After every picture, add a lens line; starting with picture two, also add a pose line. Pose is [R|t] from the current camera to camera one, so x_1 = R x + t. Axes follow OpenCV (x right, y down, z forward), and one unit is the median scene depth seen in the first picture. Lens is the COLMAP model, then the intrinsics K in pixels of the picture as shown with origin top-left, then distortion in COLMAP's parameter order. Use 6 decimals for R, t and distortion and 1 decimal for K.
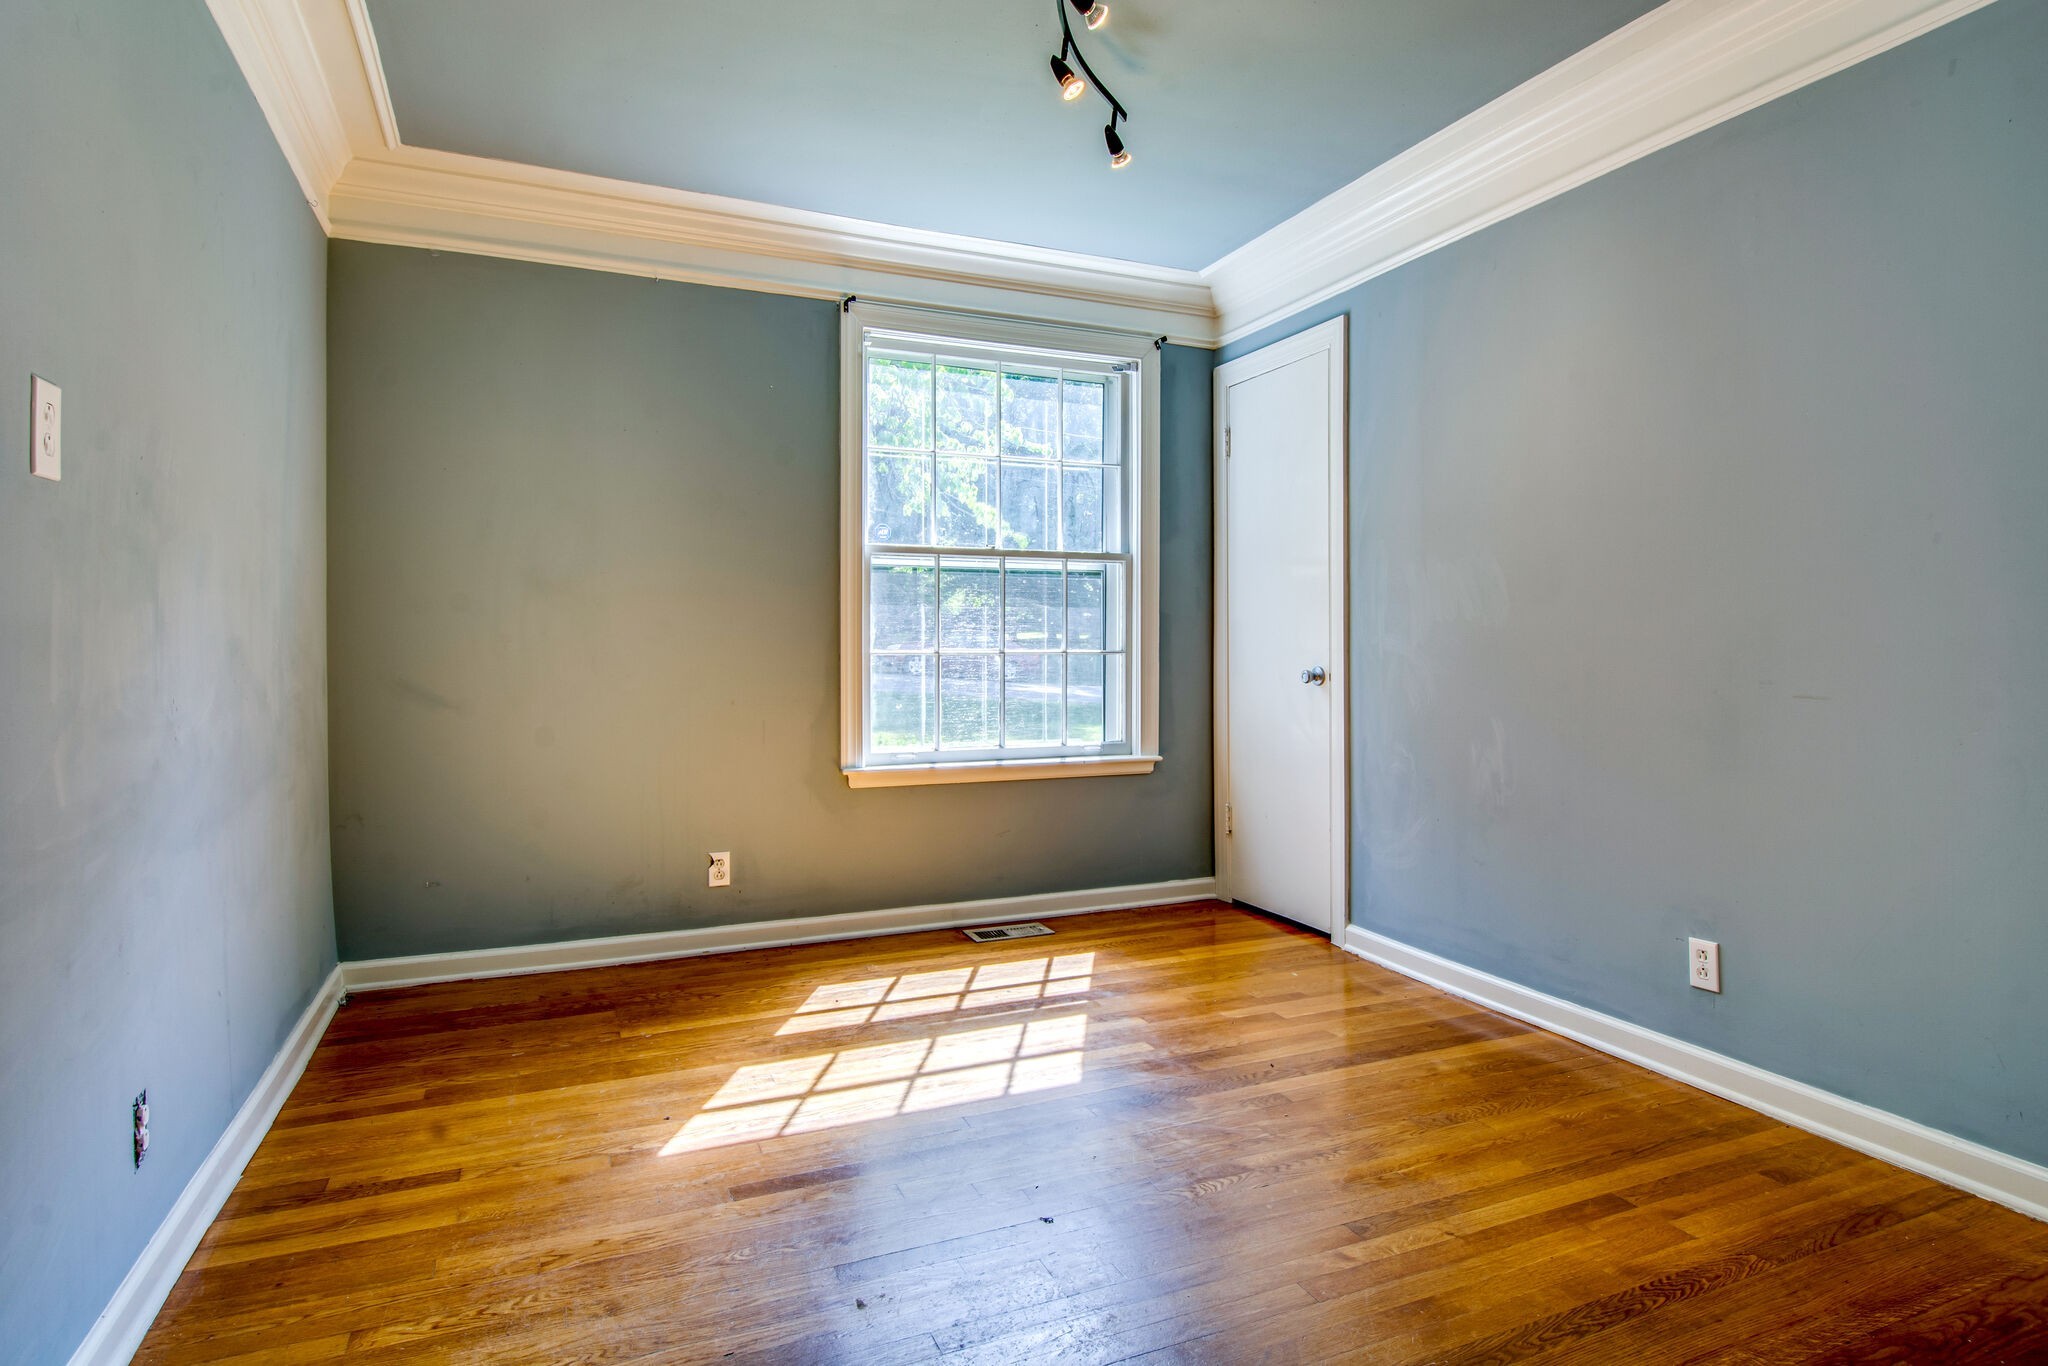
lens RADIAL K [[1094.2, 0, 1034.1], [0, 1094.2, 678.2], [0, 0, 1]] dist [0.000591, -0.000729]
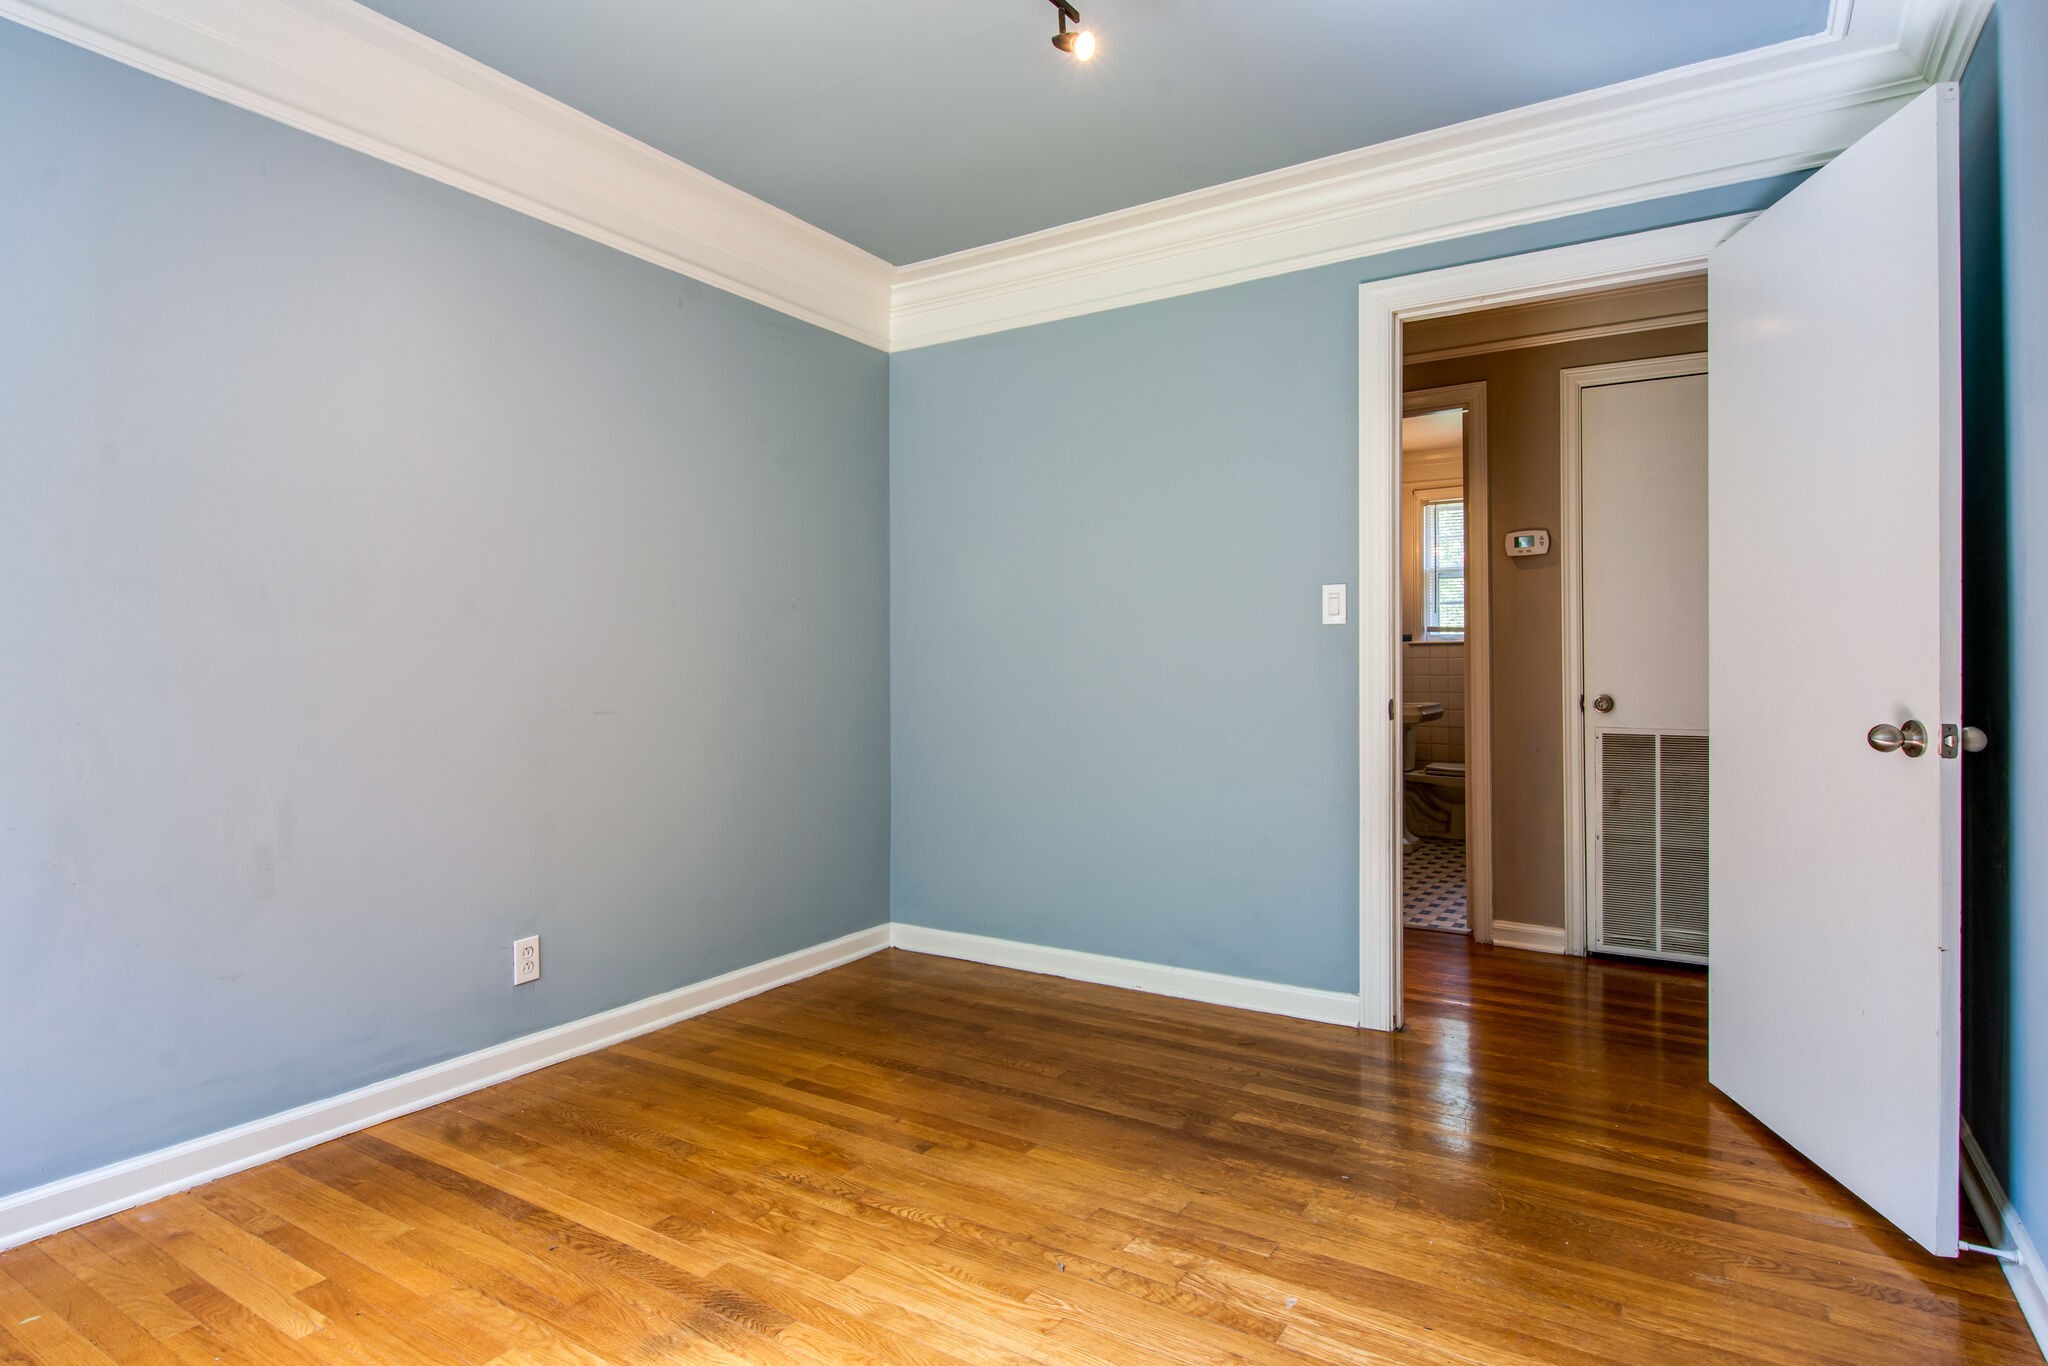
lens RADIAL K [[1094.2, 0, 1030.7], [0, 1094.2, 689.3], [0, 0, 1]] dist [0.000591, -0.000729]
pose [[-0.570643, -0.010632, 0.821129, -0.616758], [0.025091, 0.999224, 0.030375, -0.034958], [-0.820815, 0.037936, -0.569933, 1.262957]]
